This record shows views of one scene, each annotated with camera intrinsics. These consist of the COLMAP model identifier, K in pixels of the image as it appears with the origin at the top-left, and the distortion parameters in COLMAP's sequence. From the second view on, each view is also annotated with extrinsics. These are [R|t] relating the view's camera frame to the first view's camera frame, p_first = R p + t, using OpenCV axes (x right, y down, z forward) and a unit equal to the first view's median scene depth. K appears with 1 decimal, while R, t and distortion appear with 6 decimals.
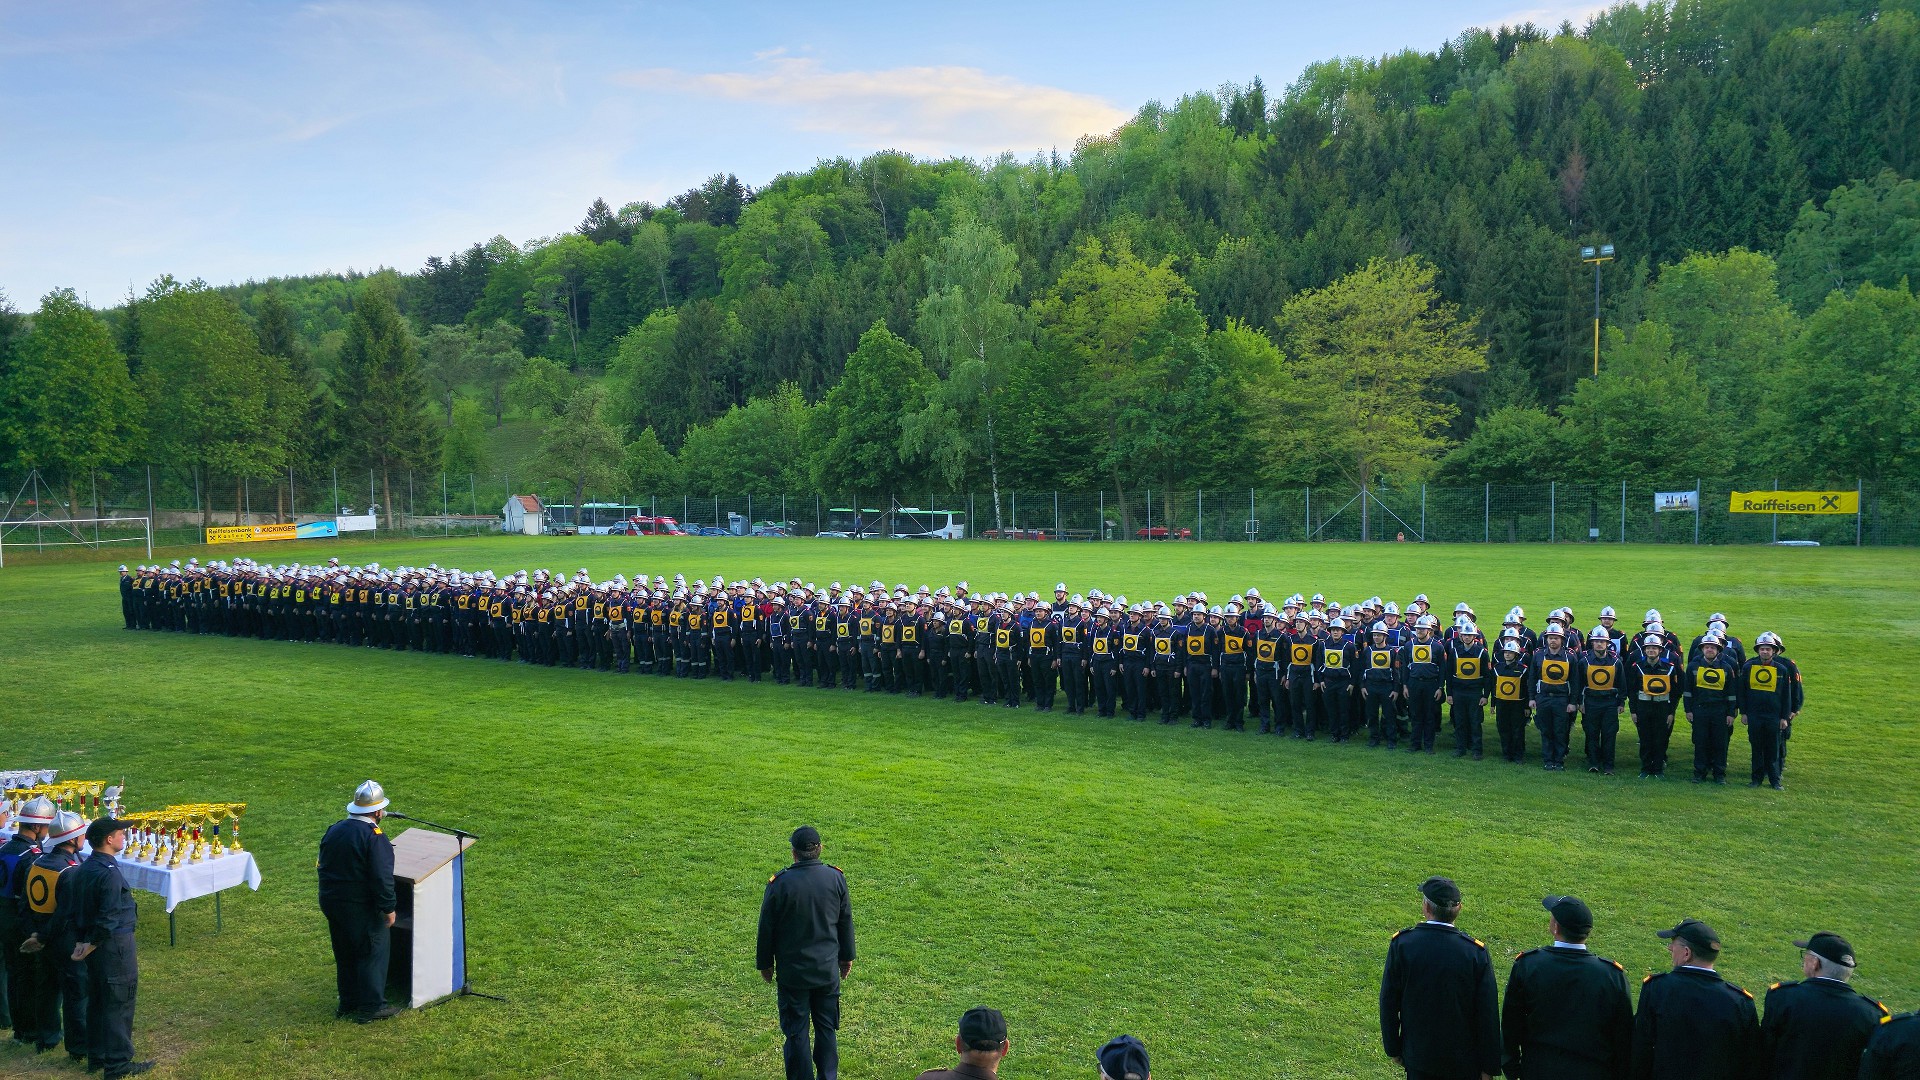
lens RADIAL K [[1232.9, 0, 962.9], [0, 1232.9, 582.2], [0, 0, 1]] dist [0.048205, -0.049645]
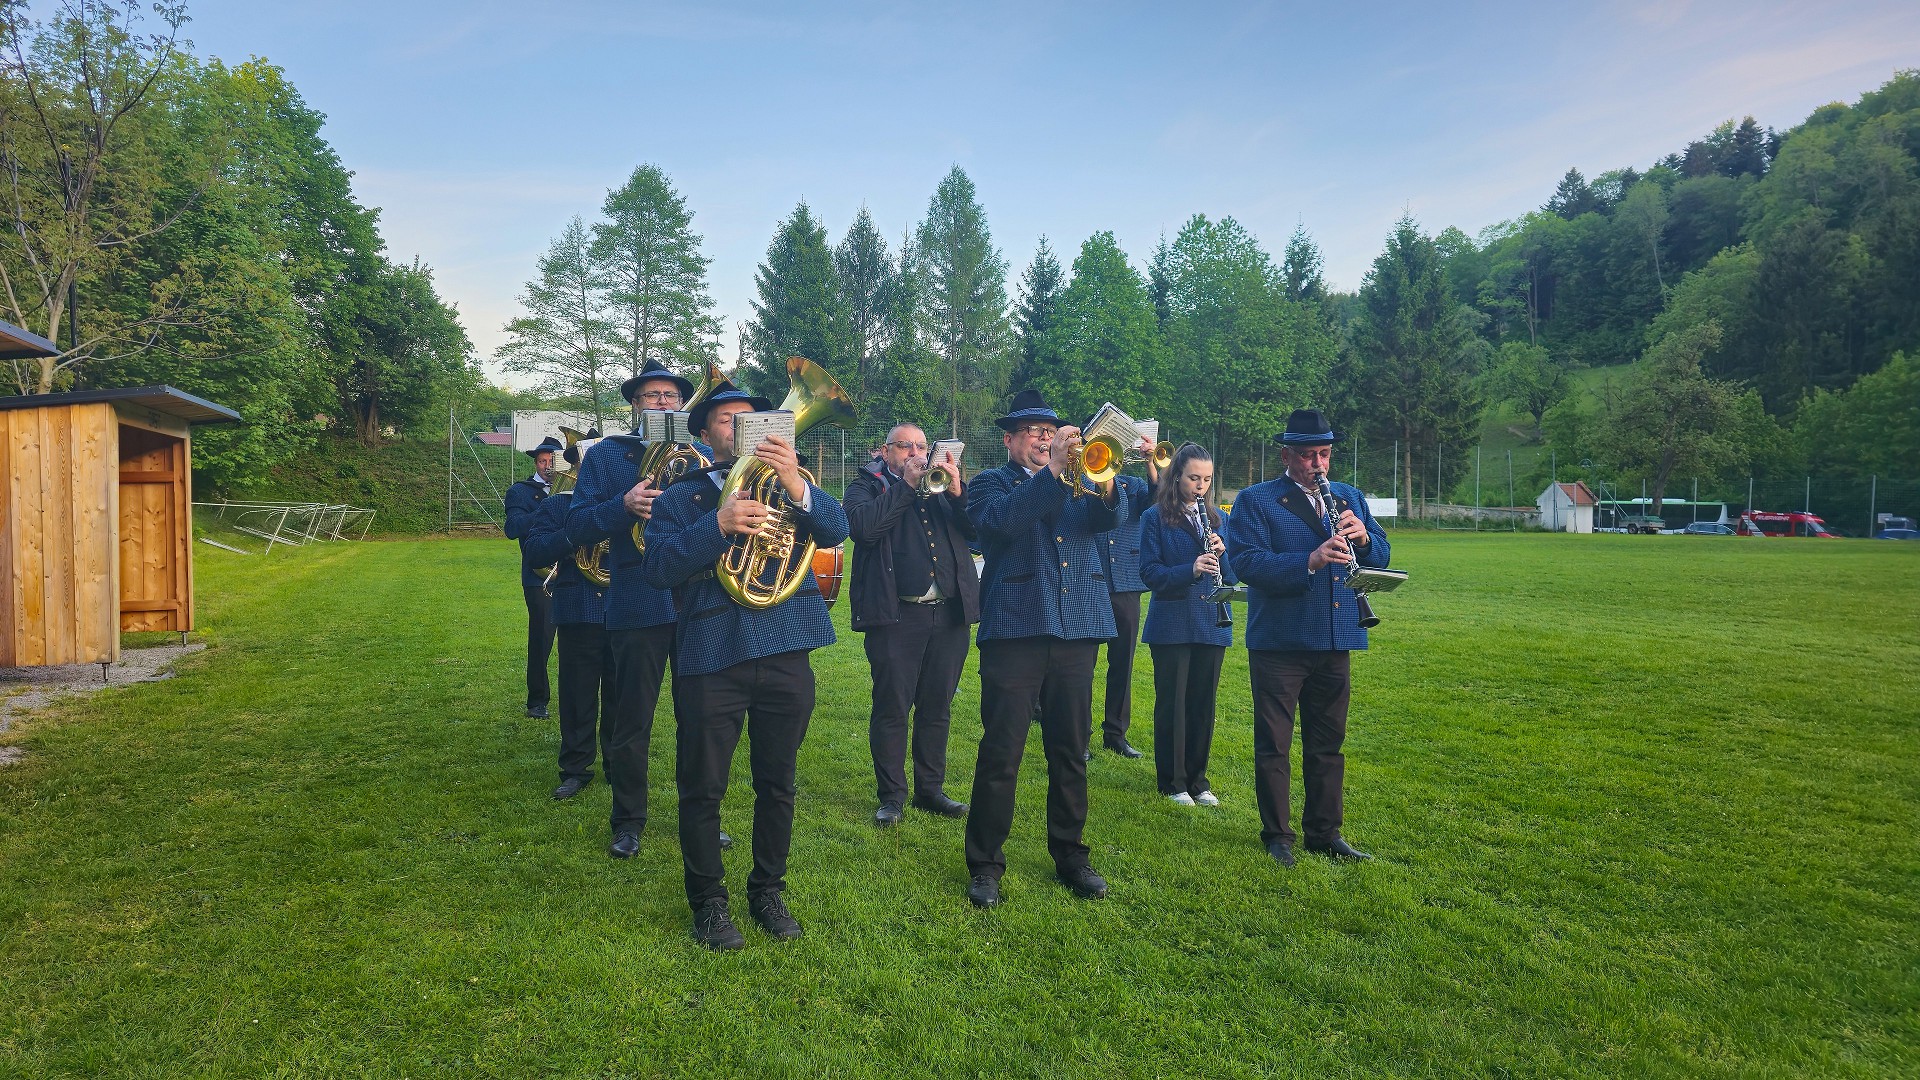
lens RADIAL K [[1232.9, 0, 962.9], [0, 1232.9, 582.2], [0, 0, 1]] dist [0.048205, -0.049645]
pose [[0.776944, 0.056334, -0.627044, -0.127548], [-0.069803, 0.997556, 0.003131, 0.011267], [0.625688, 0.041337, 0.778977, 0.142370]]
